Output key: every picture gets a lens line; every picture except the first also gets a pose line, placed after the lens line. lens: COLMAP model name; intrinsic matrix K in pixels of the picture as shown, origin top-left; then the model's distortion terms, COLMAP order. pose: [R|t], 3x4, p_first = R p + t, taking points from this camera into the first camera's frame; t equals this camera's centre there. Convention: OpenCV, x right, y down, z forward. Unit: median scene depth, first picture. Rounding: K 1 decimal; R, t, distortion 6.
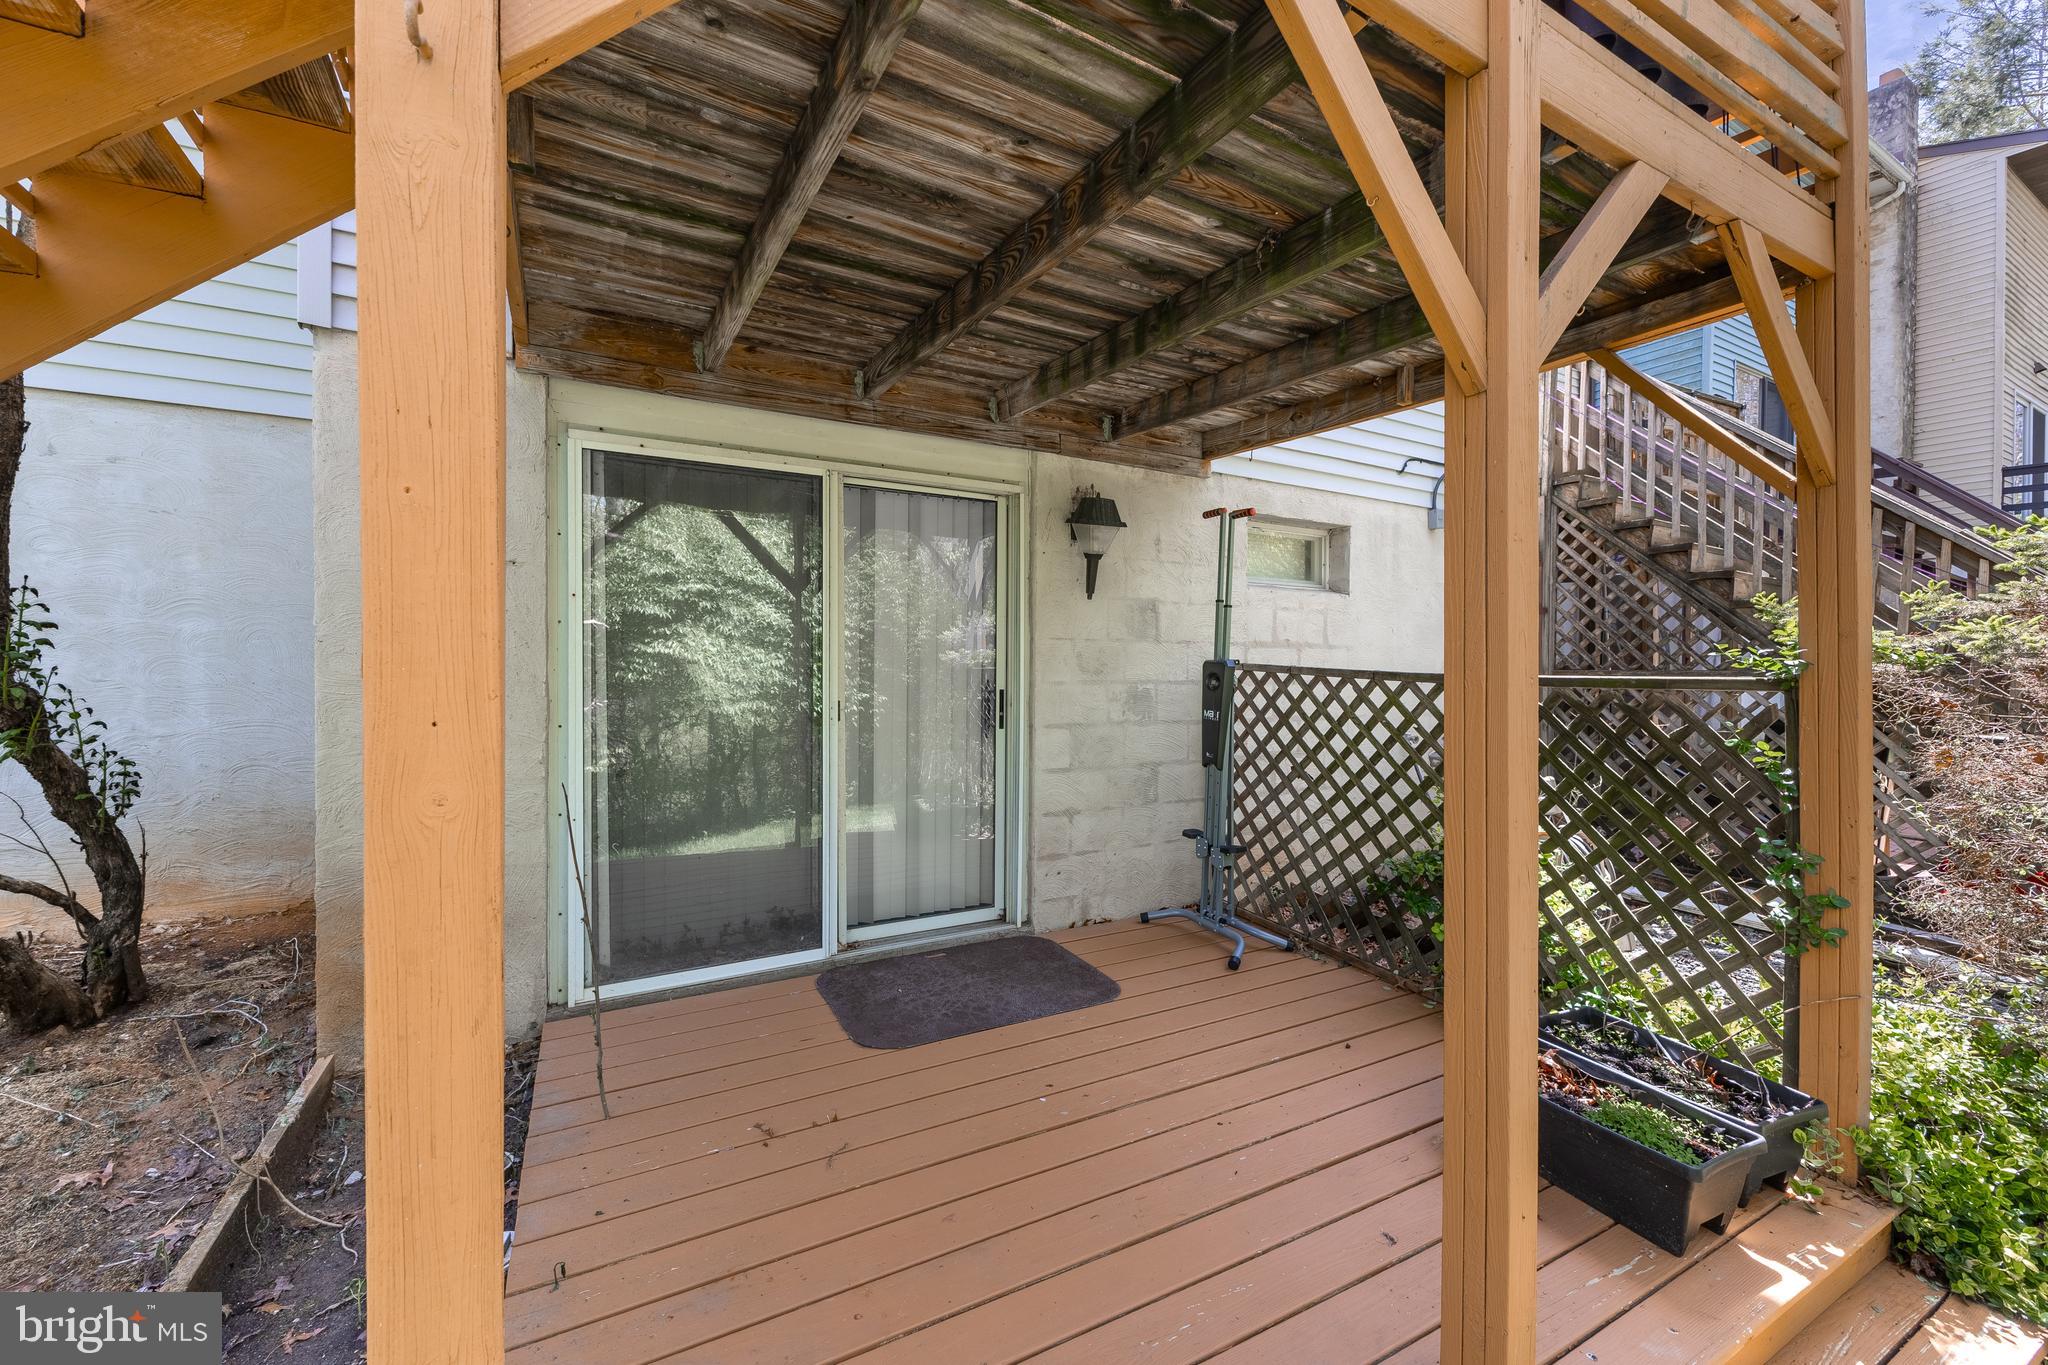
lens RADIAL K [[814.6, 0, 1028.3], [0, 814.6, 675.7], [0, 0, 1]] dist [0.002203, -0.000088]
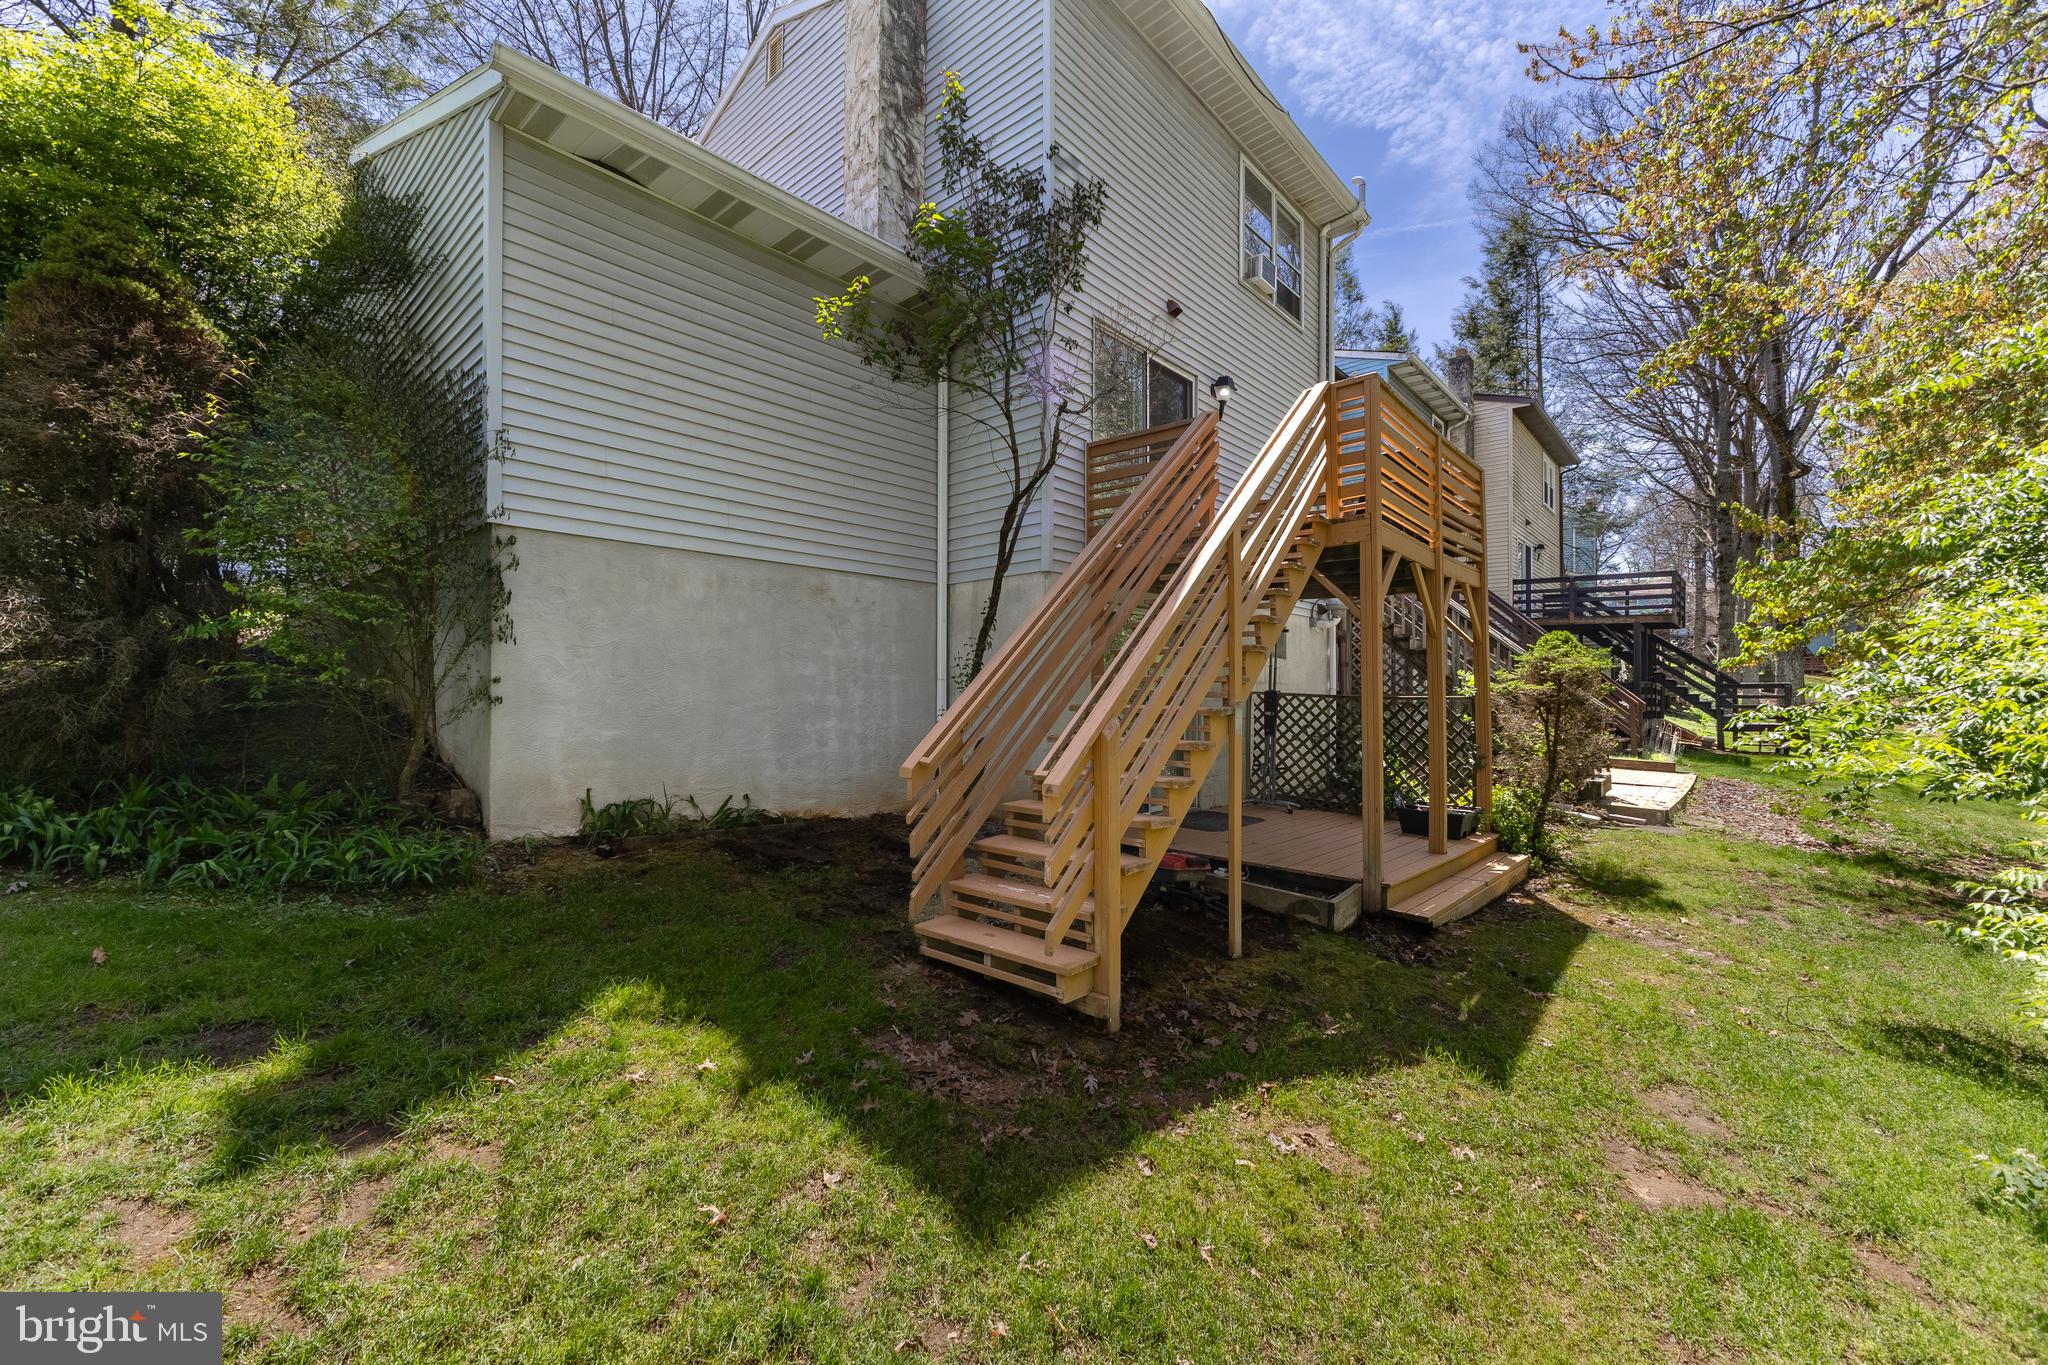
lens RADIAL K [[814.6, 0, 1016.5], [0, 814.6, 683.9], [0, 0, 1]] dist [0.002203, -0.000088]
pose [[0.947700, -0.002187, 0.319154, -0.902302], [0.008782, 0.999777, -0.019224, -0.000161], [-0.319041, 0.021021, 0.947508, -0.750741]]
